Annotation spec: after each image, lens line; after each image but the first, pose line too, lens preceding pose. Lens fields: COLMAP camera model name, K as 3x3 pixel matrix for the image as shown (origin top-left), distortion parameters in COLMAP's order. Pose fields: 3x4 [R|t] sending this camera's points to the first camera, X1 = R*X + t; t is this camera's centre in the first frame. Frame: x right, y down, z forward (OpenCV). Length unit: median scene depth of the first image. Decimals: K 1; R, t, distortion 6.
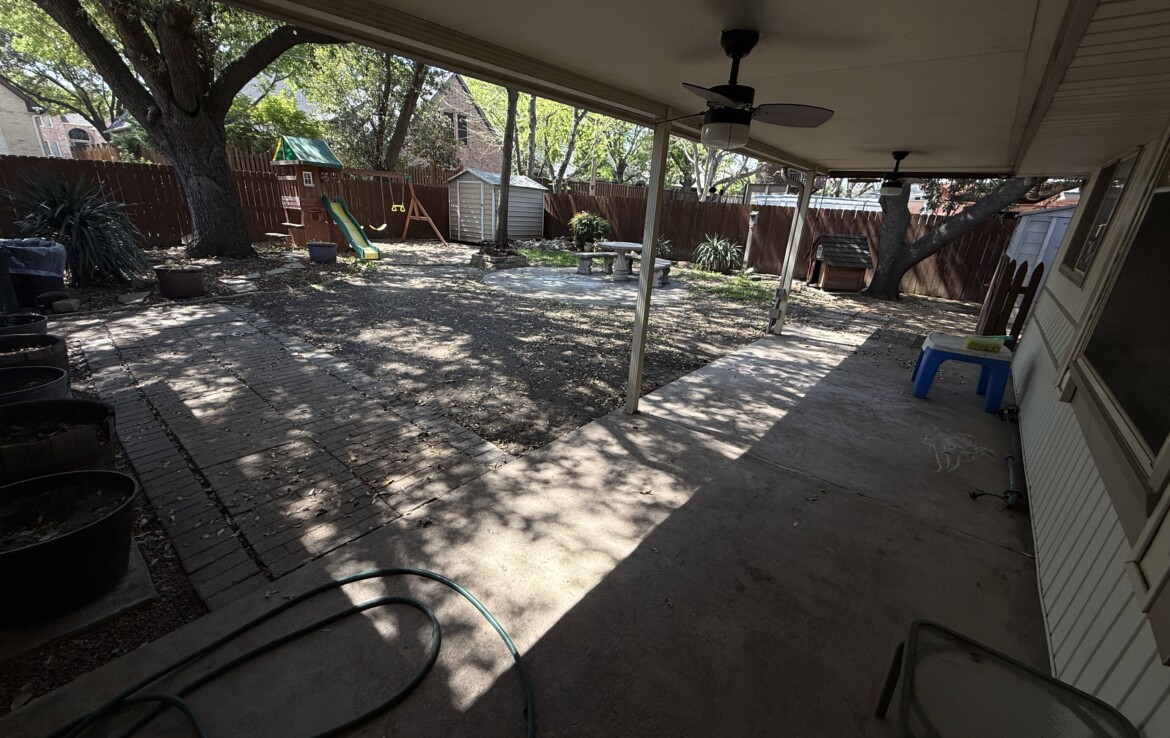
lens RADIAL K [[465.7, 0, 580.7], [0, 465.7, 367.8], [0, 0, 1]] dist [0.001253, 0.000079]
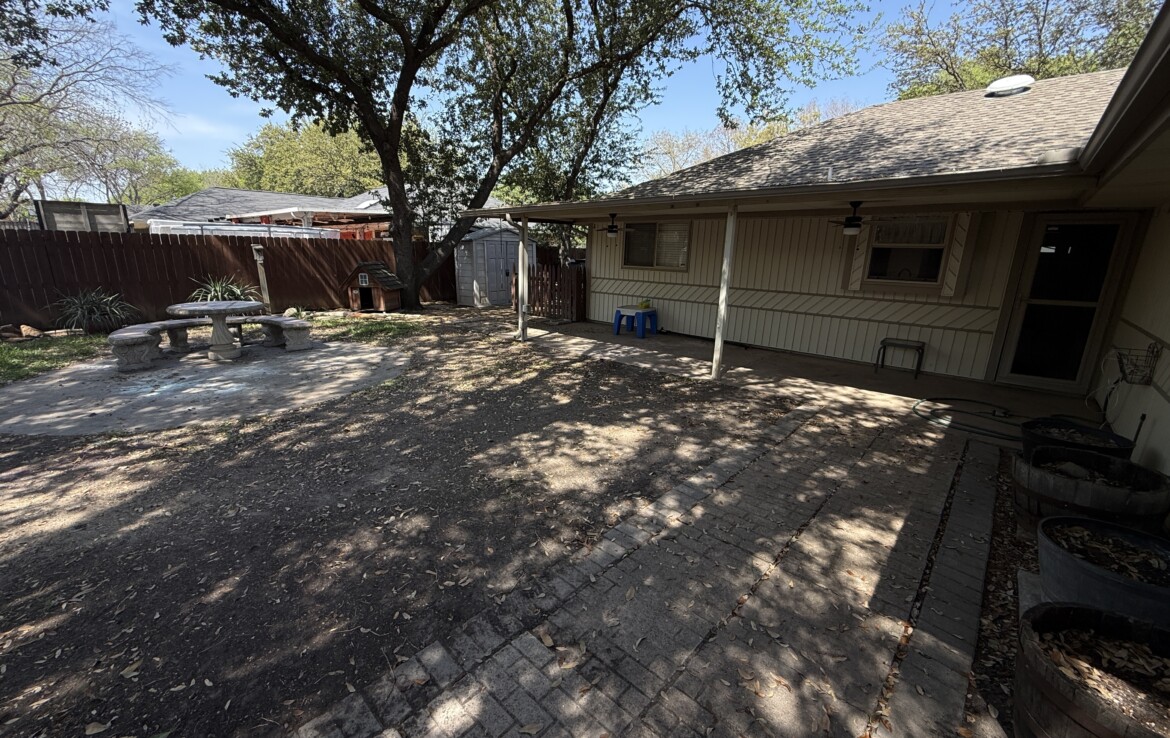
lens RADIAL K [[465.7, 0, 580.7], [0, 465.7, 367.8], [0, 0, 1]] dist [0.001253, 0.000079]
pose [[0.043228, -0.299375, 0.953156, -1.165480], [0.323986, 0.906690, 0.270087, -0.429907], [-0.945074, 0.297134, 0.136187, 1.000043]]
